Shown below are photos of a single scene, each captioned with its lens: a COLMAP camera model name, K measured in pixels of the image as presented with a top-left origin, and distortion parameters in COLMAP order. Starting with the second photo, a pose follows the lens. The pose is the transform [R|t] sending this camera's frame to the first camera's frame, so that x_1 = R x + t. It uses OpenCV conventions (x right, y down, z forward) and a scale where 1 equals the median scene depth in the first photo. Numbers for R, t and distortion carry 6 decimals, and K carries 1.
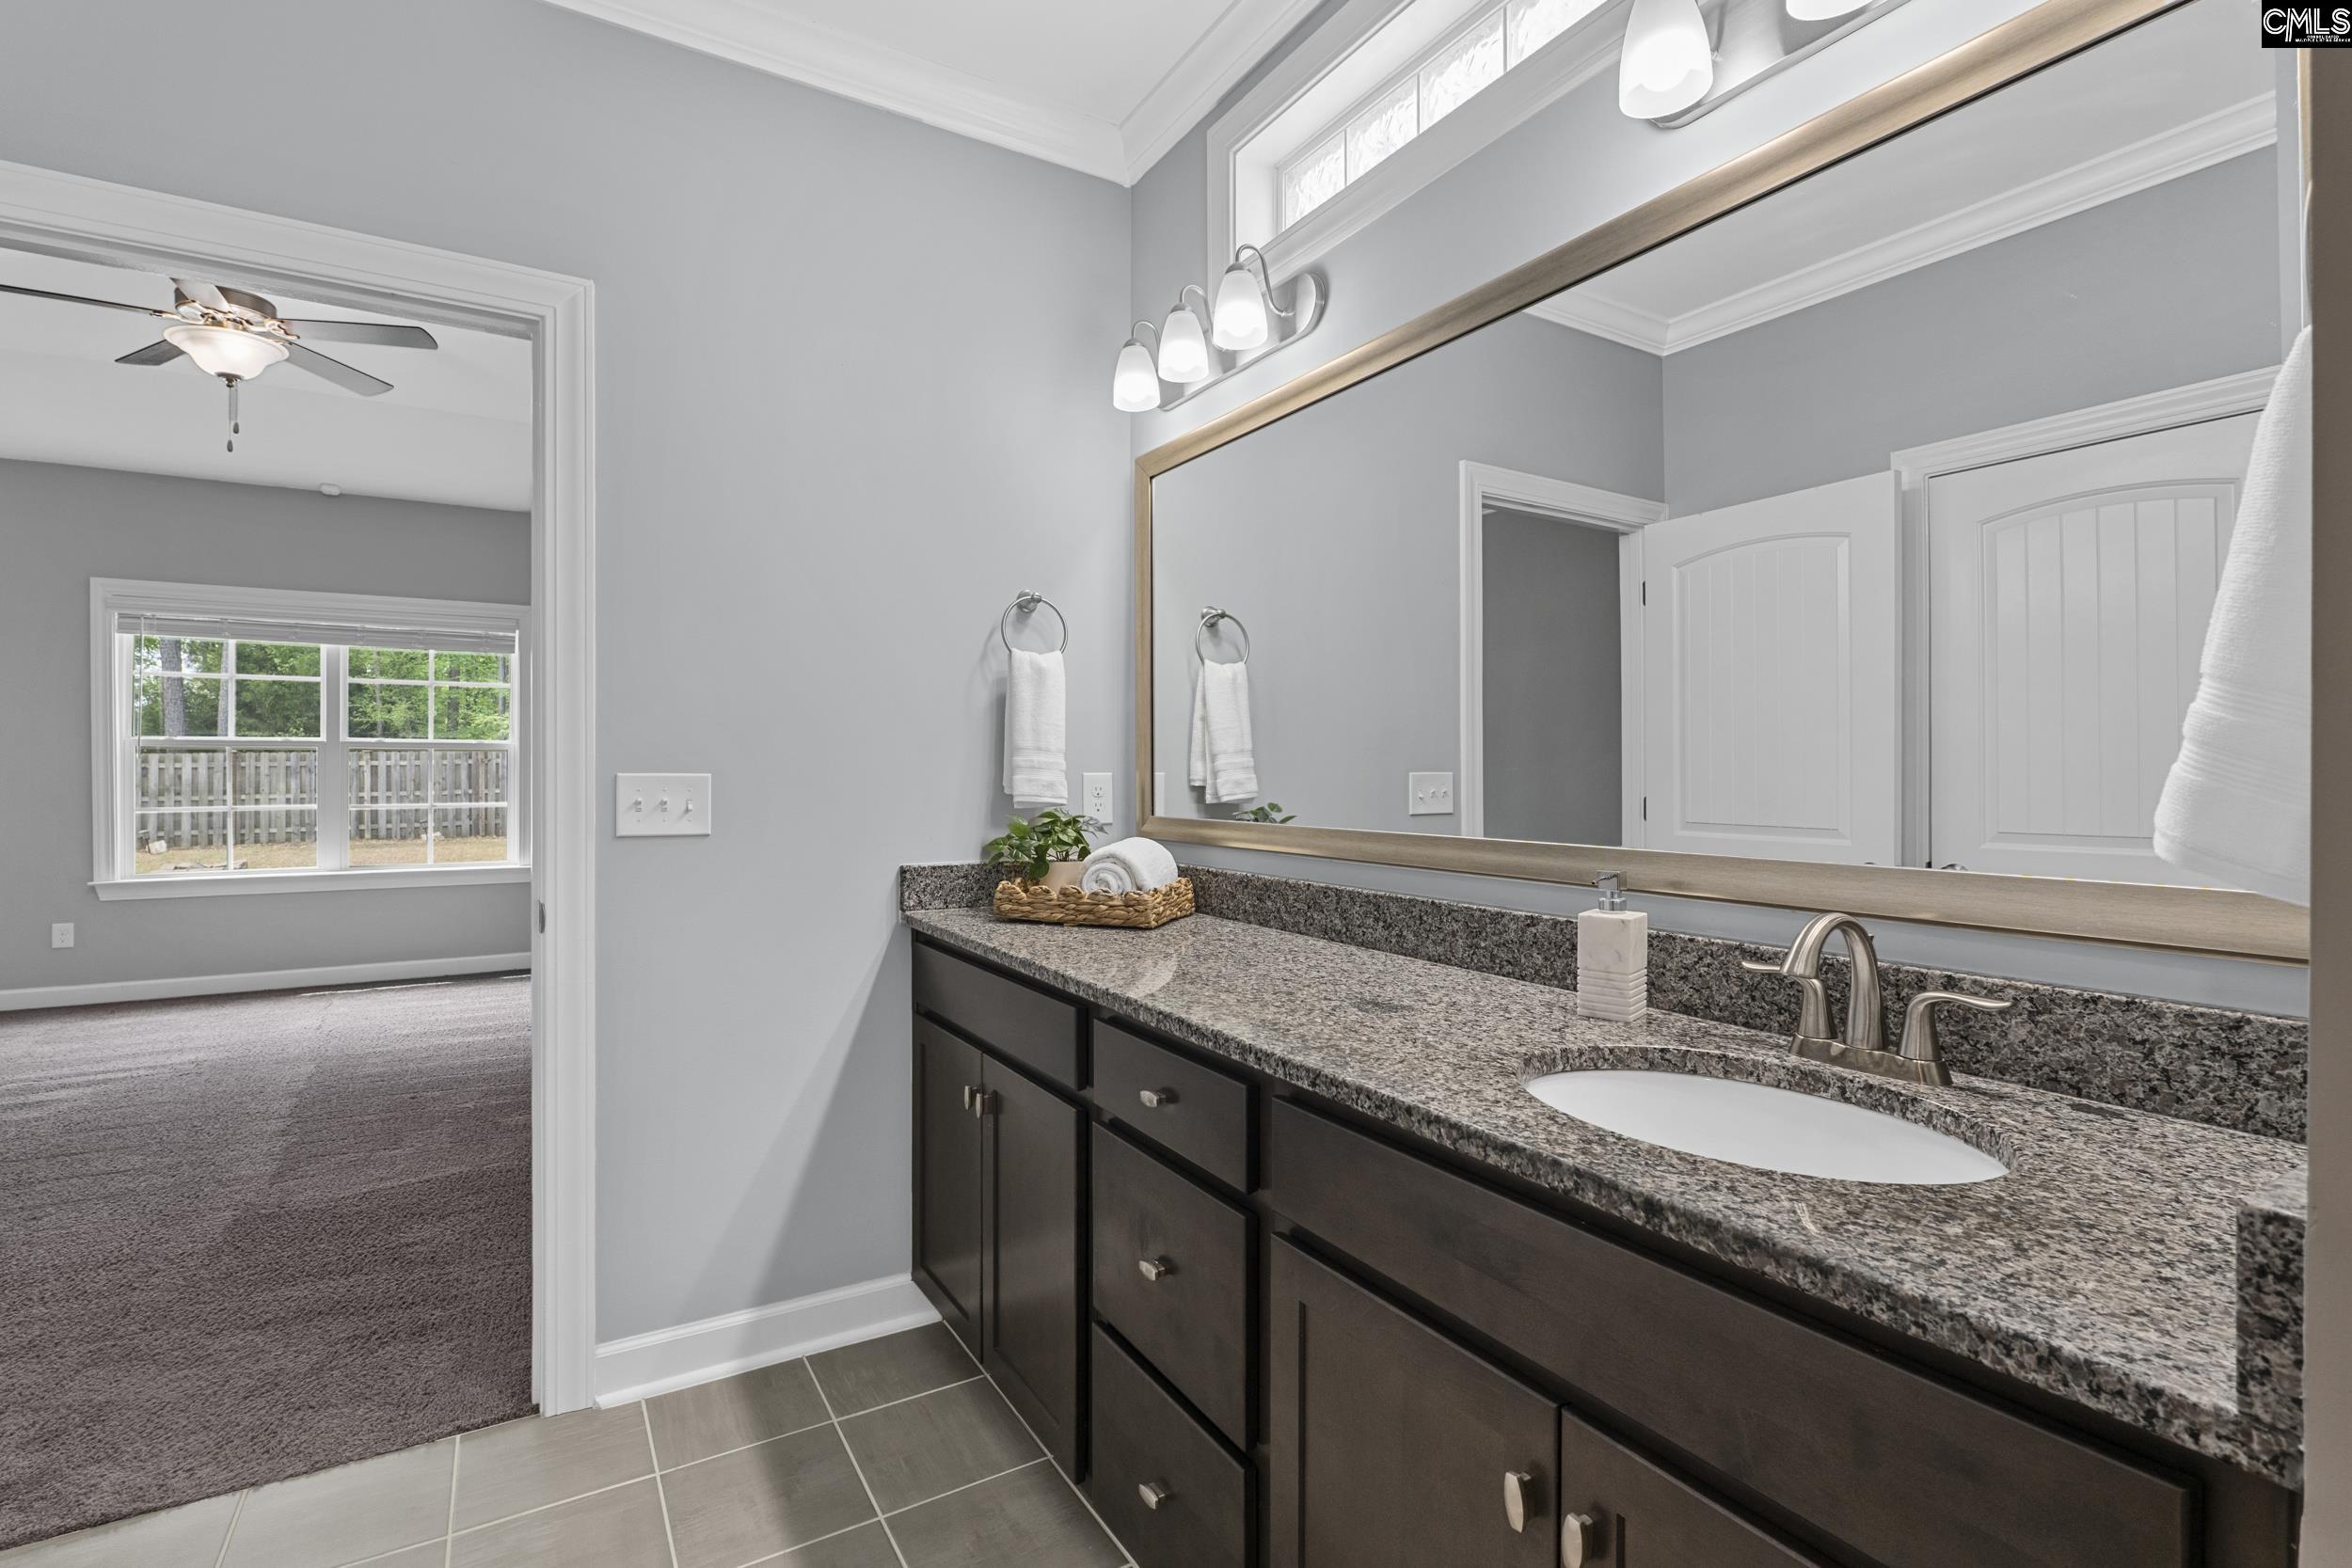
lens RADIAL K [[1068.5, 0, 1155.4], [0, 1068.5, 775.3], [0, 0, 1]] dist [-0.000179, -0.000139]
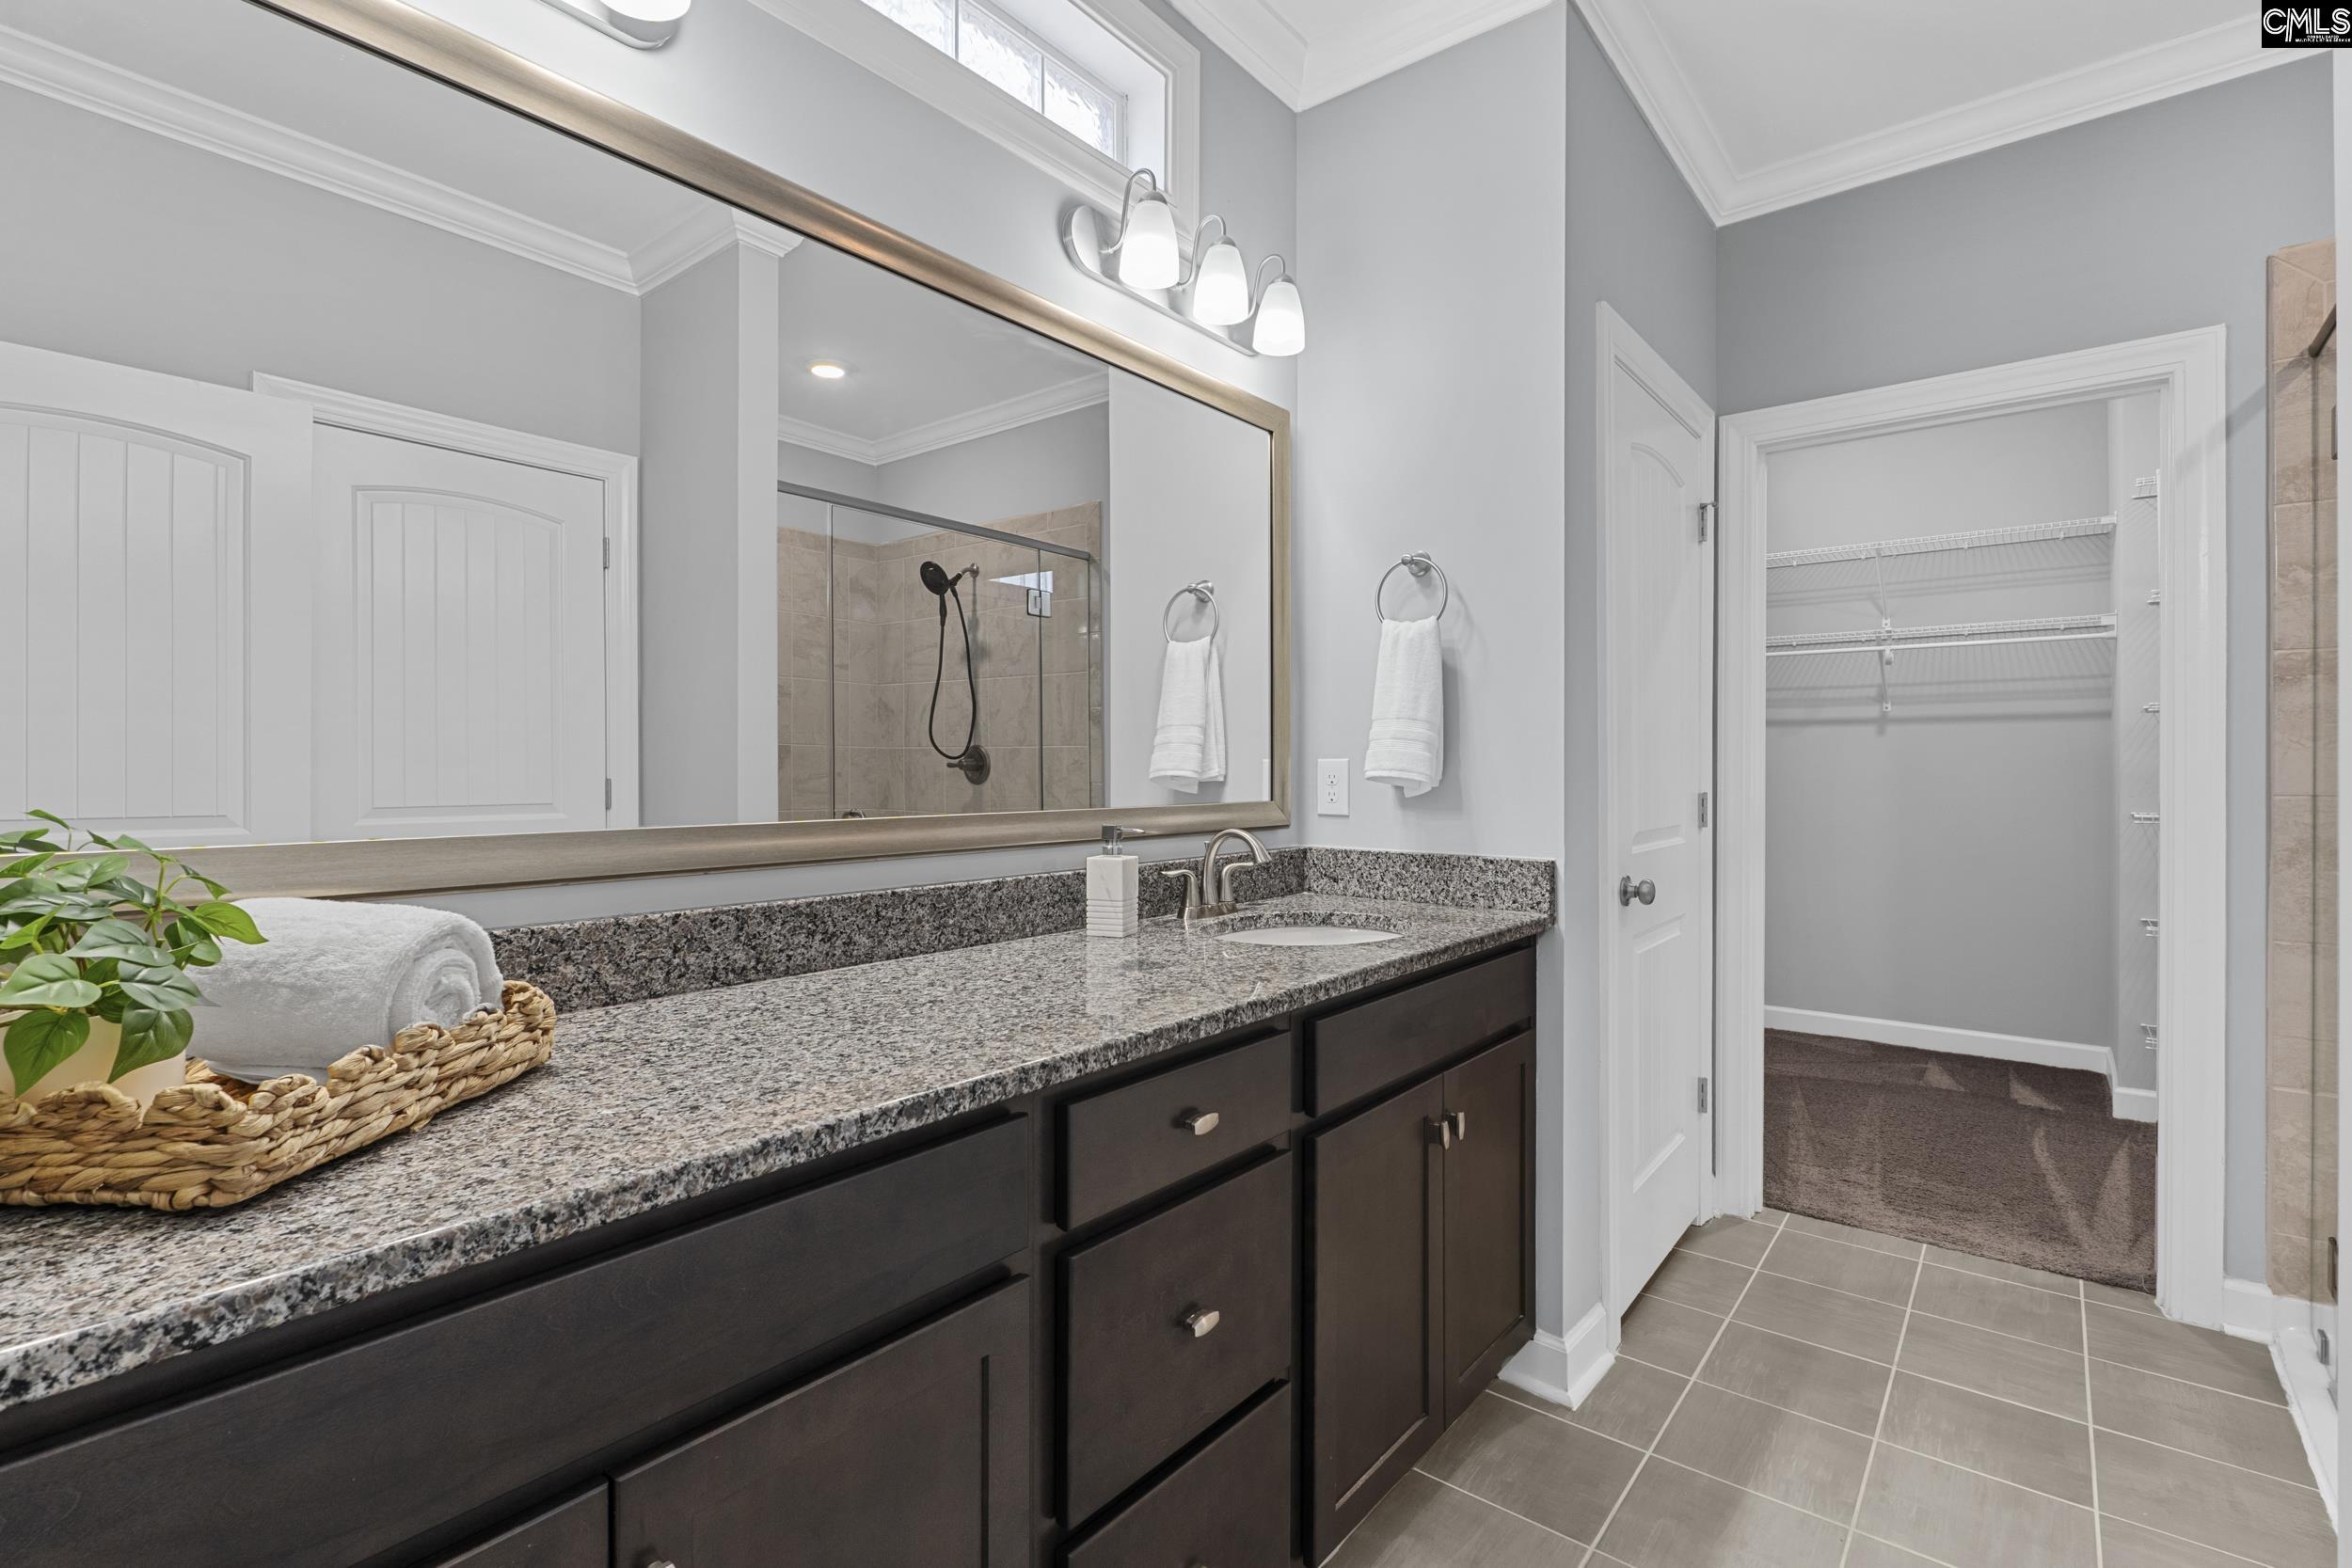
lens RADIAL K [[1087.2, 0, 1171.5], [0, 1087.2, 769.6], [0, 0, 1]] dist [-0.001930, -0.000082]
pose [[-0.363884, -0.000378, 0.931444, -0.728128], [-0.002452, 0.999997, -0.000553, 0.017676], [-0.931441, -0.002485, -0.363884, 1.212230]]
